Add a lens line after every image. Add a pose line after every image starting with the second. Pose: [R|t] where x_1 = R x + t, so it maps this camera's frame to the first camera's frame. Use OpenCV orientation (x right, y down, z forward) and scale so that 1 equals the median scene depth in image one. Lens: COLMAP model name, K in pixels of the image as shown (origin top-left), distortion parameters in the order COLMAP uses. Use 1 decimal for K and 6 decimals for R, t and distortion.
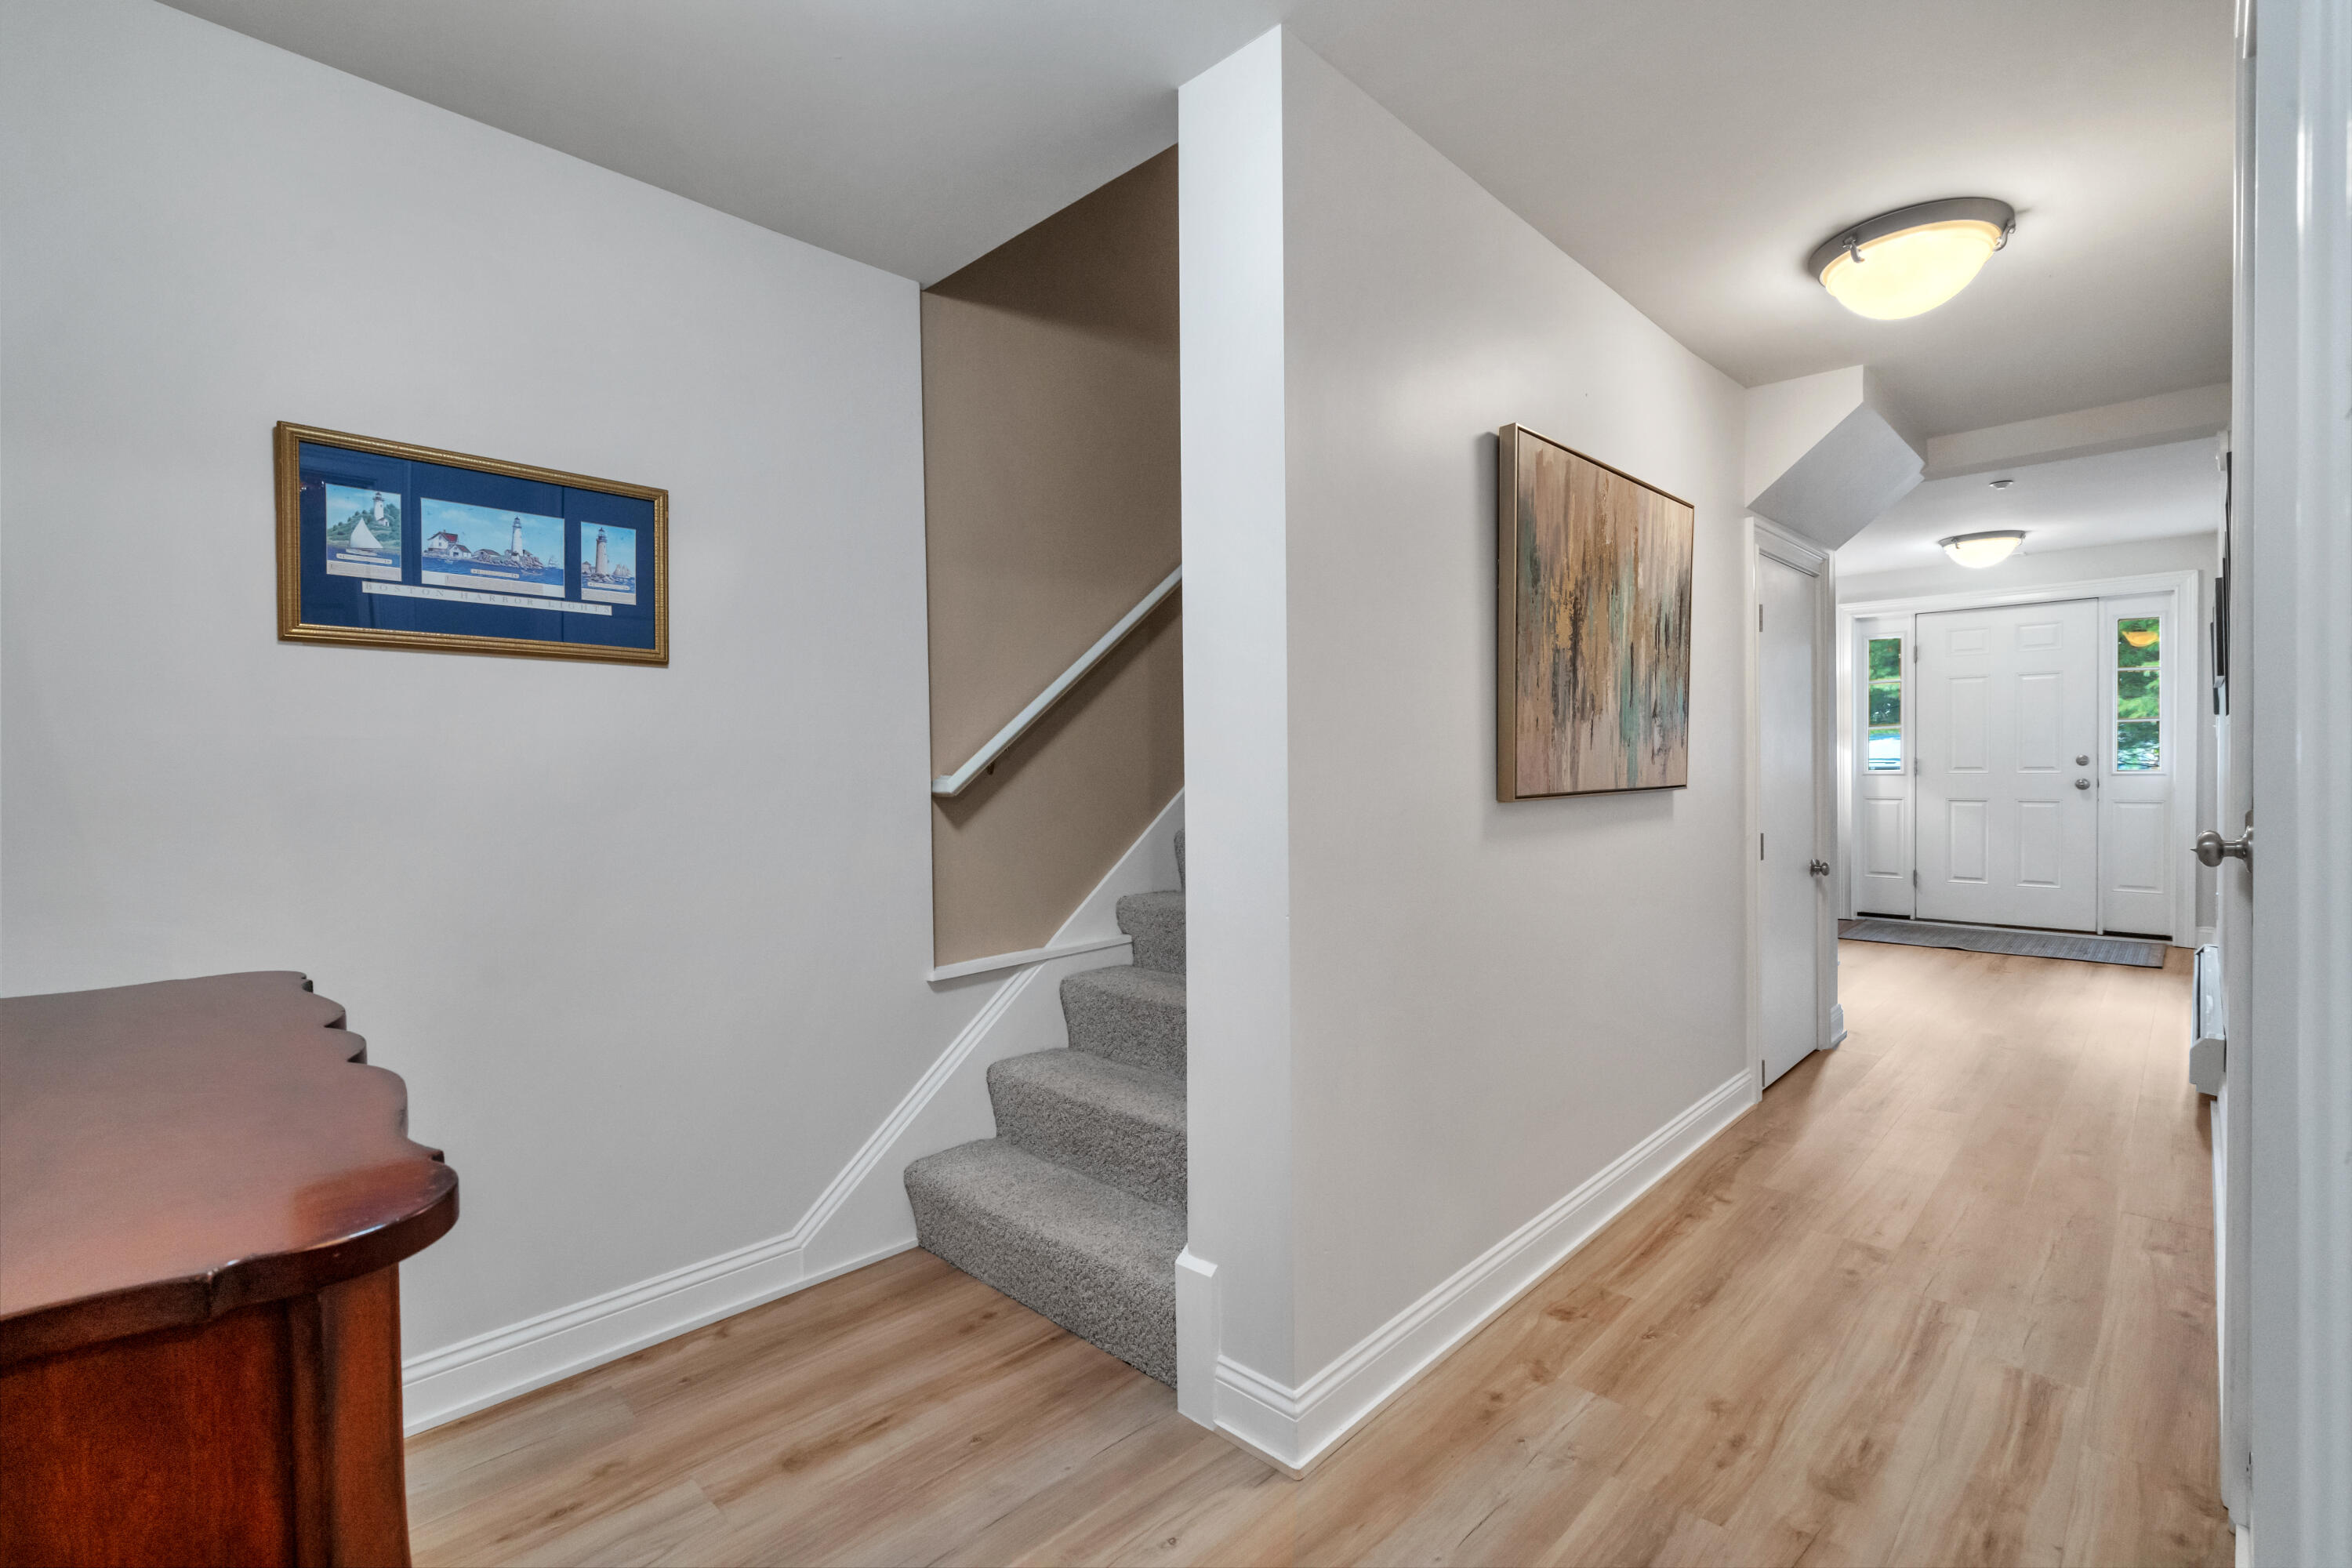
lens RADIAL K [[1066.3, 0, 1171.4], [0, 1066.3, 784.0], [0, 0, 1]] dist [0.001044, -0.001646]
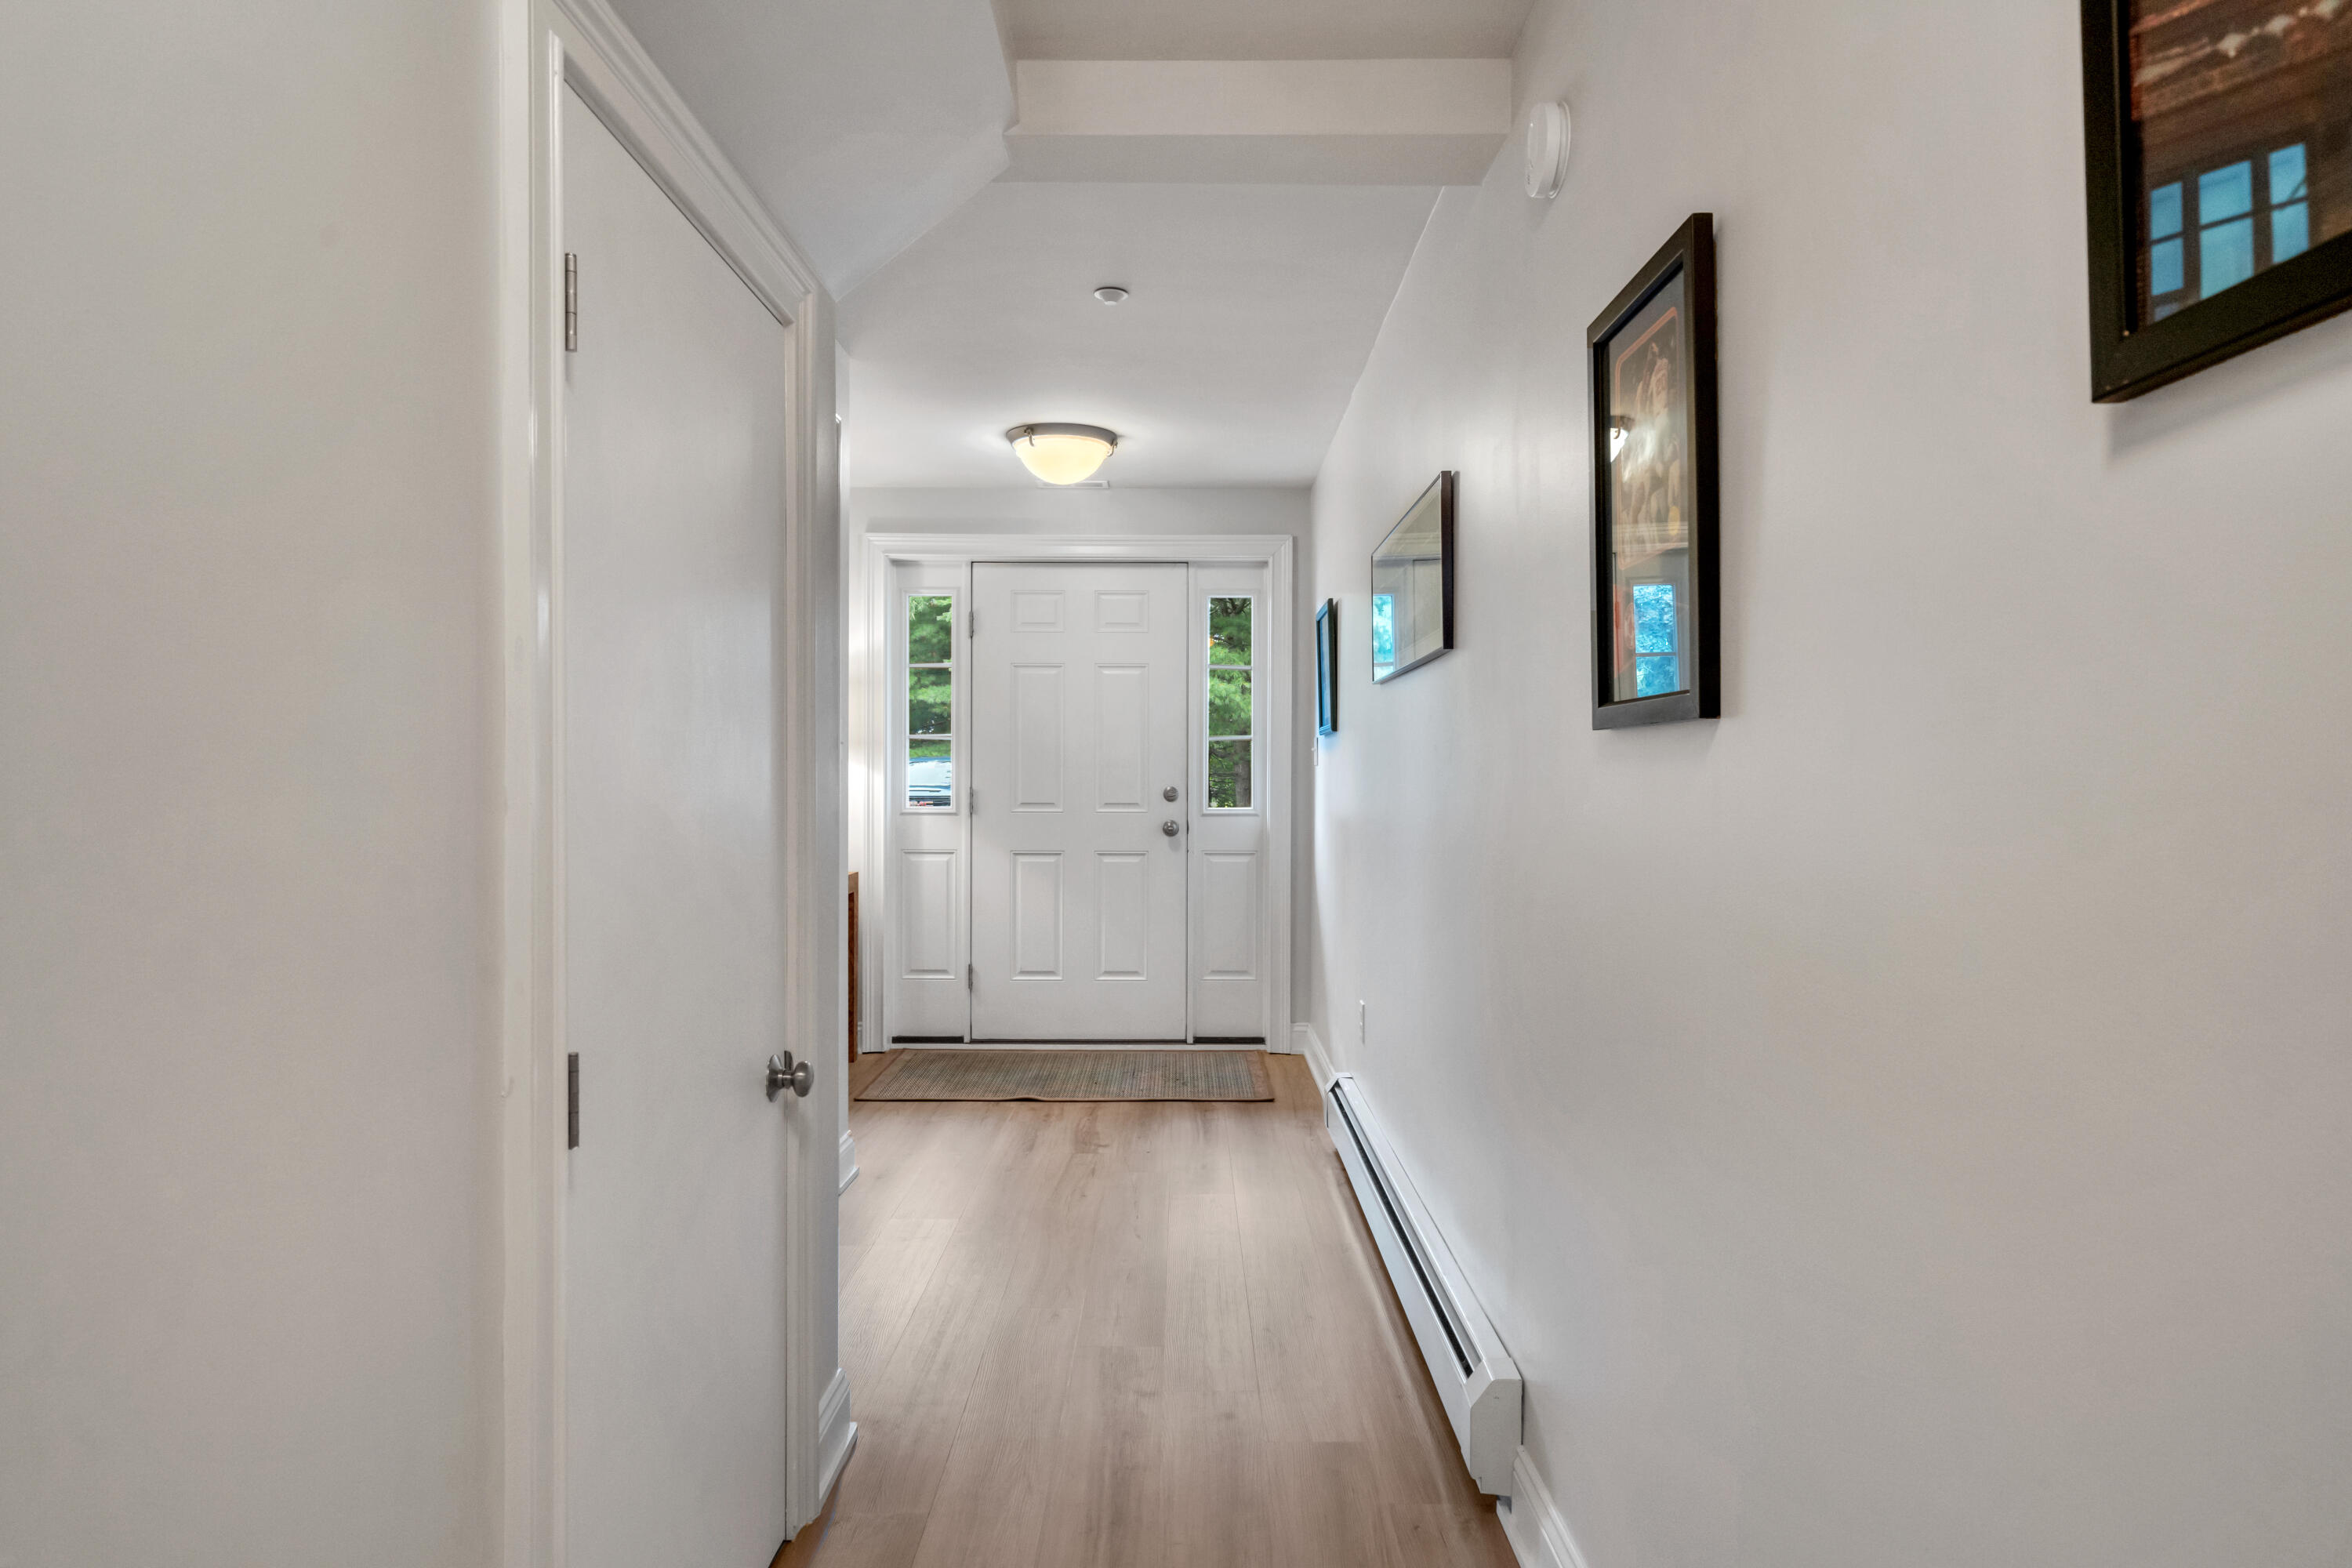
lens RADIAL K [[1400.5, 0, 1179.8], [0, 1400.5, 788.1], [0, 0, 1]] dist [0.002441, -0.000226]
pose [[0.720226, 0.009805, 0.693670, 0.225448], [0.002308, 0.999861, -0.016529, -0.010973], [-0.693736, 0.013506, 0.720103, 0.338384]]
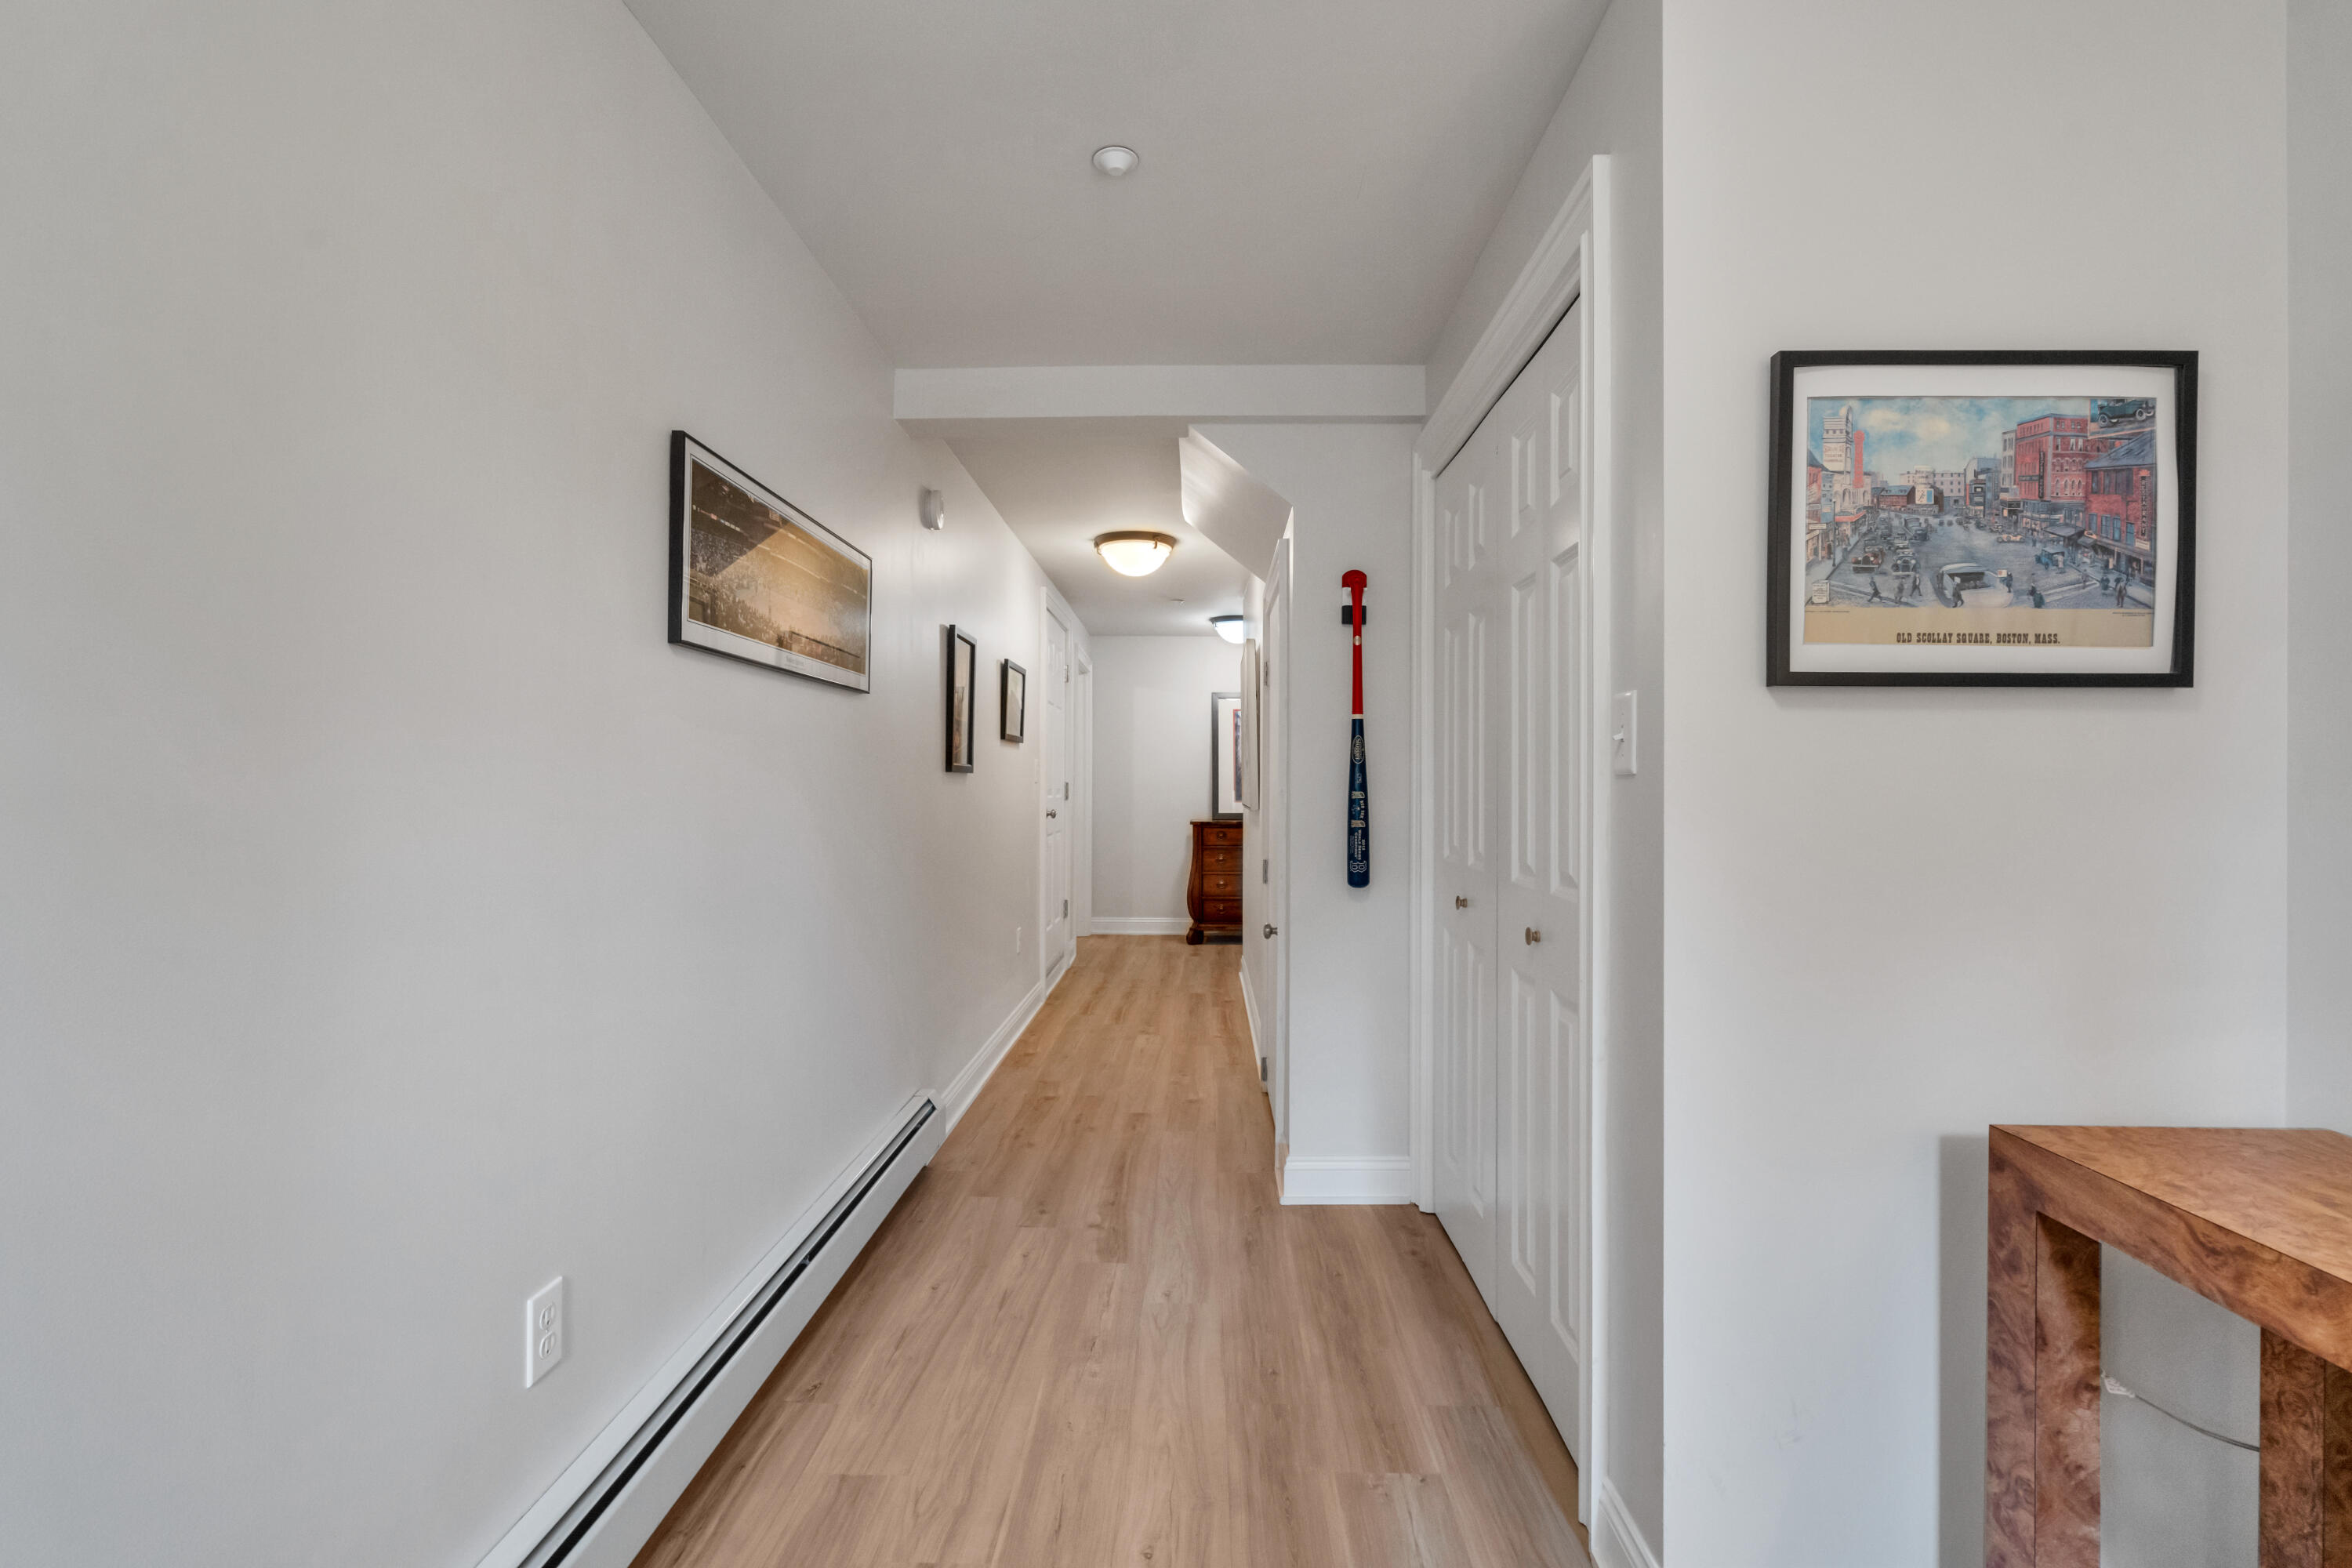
lens RADIAL K [[1066.3, 0, 1178.7], [0, 1066.3, 784.4], [0, 0, 1]] dist [0.001044, -0.001646]
pose [[-0.734691, 0.010210, -0.678325, 0.769009], [-0.008077, 0.999684, 0.023795, -0.034424], [0.678354, 0.022961, -0.734376, 0.977284]]
